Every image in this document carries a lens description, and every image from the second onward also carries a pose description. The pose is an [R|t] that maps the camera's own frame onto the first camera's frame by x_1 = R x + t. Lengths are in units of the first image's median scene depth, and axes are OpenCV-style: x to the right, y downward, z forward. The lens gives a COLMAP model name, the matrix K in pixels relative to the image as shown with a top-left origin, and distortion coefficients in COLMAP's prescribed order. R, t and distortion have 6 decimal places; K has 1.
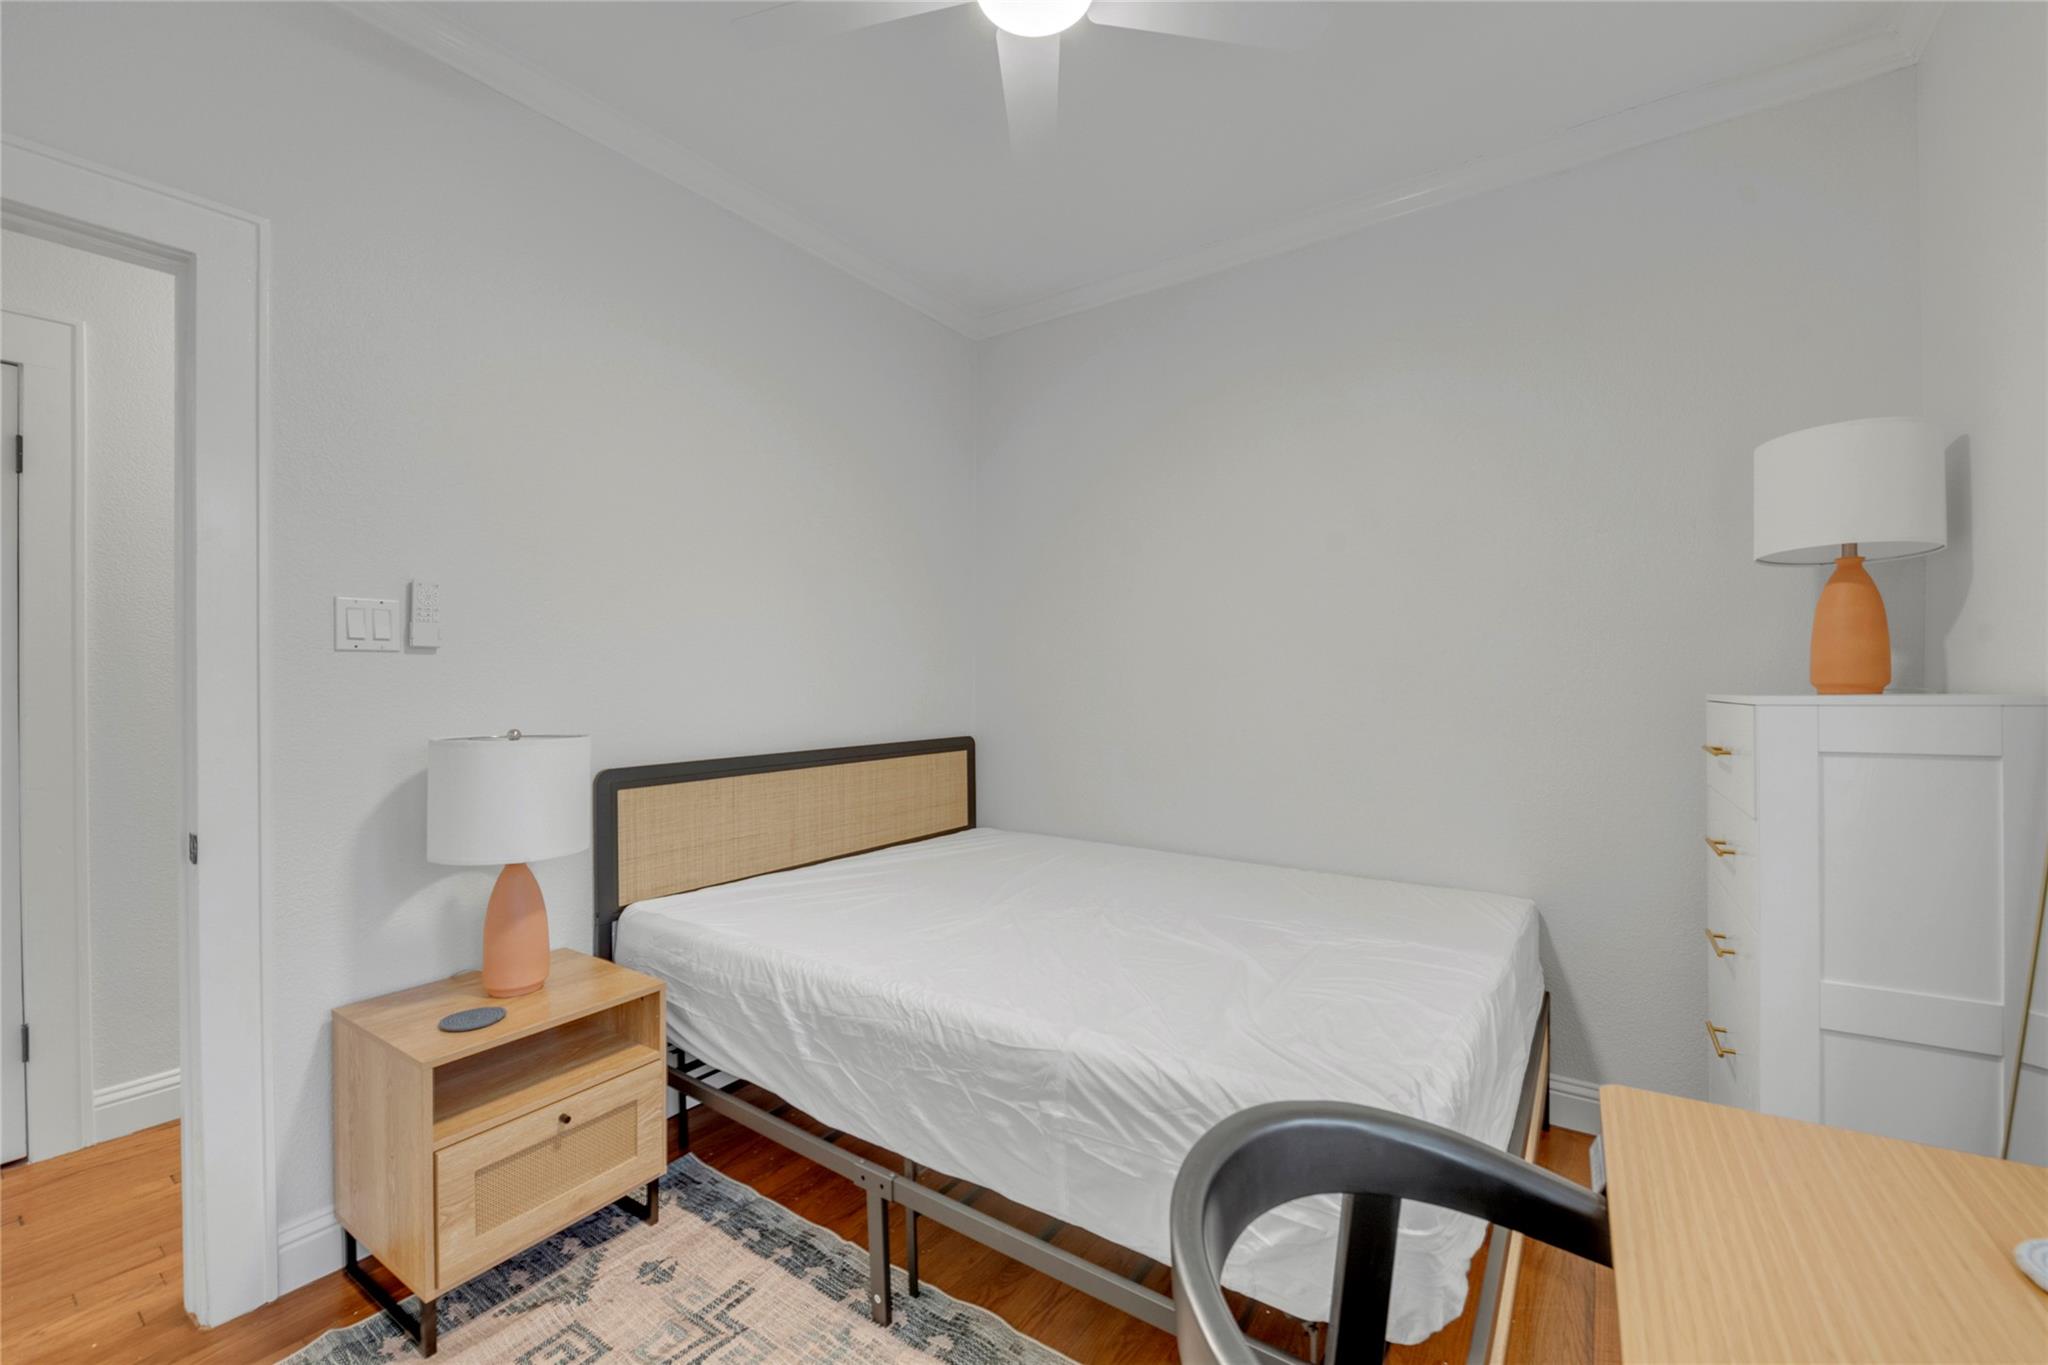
lens RADIAL K [[820.1, 0, 1024.0], [0, 820.1, 682.5], [0, 0, 1]] dist [-0.011773, -0.000331]
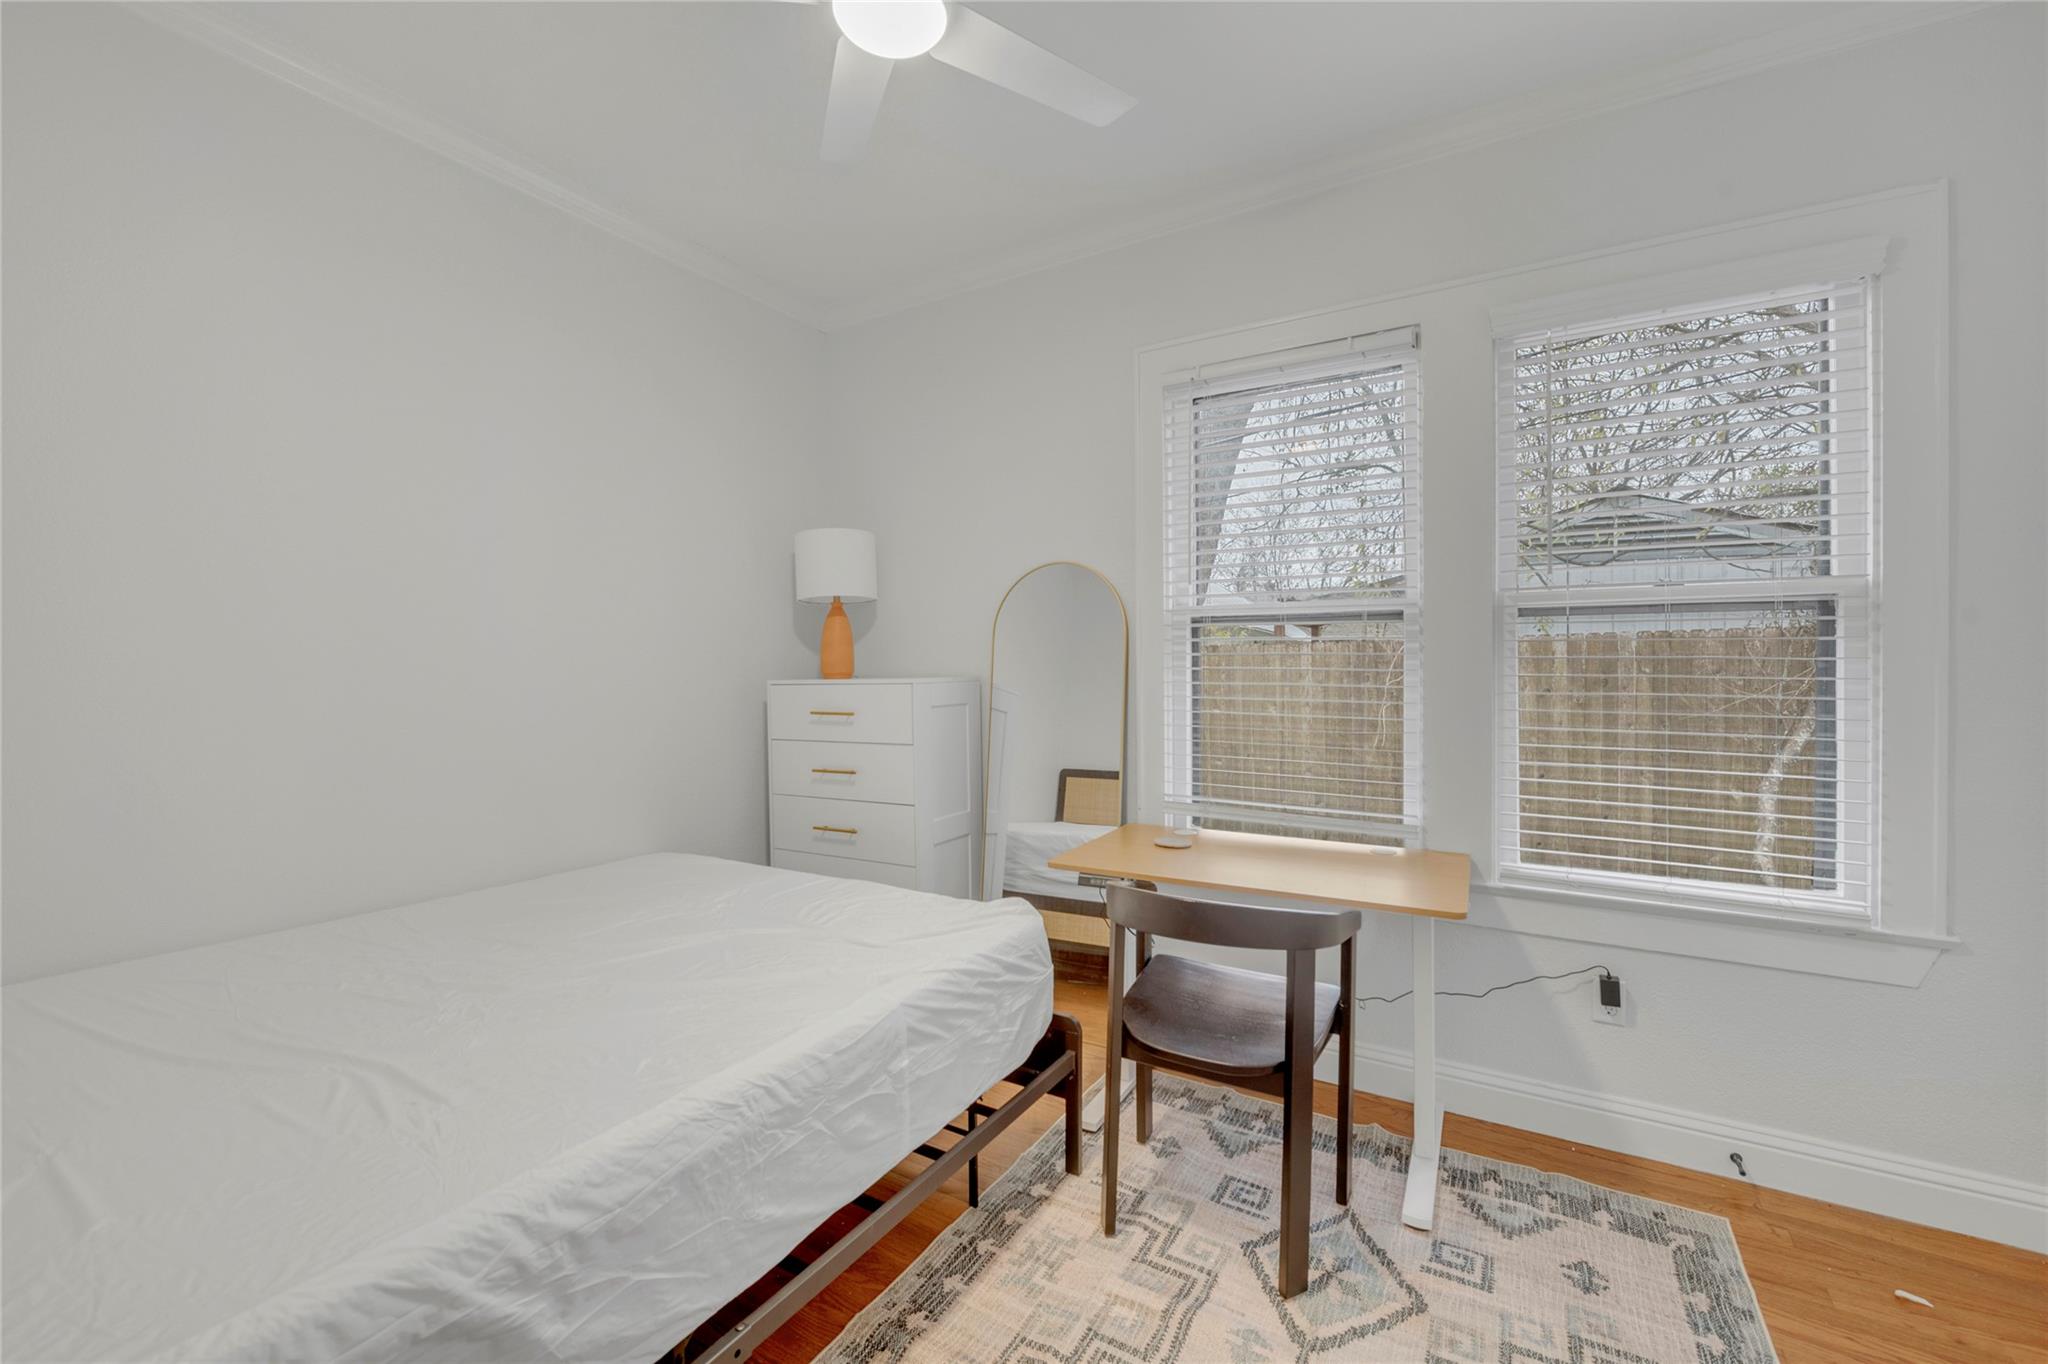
lens RADIAL K [[820.1, 0, 1024.0], [0, 820.1, 682.0], [0, 0, 1]] dist [-0.011773, -0.000331]
pose [[-0.063140, -0.008321, 0.997970, -0.969503], [0.001805, 0.999963, 0.008452, 0.007071], [-0.998003, 0.002335, -0.063123, 0.832627]]
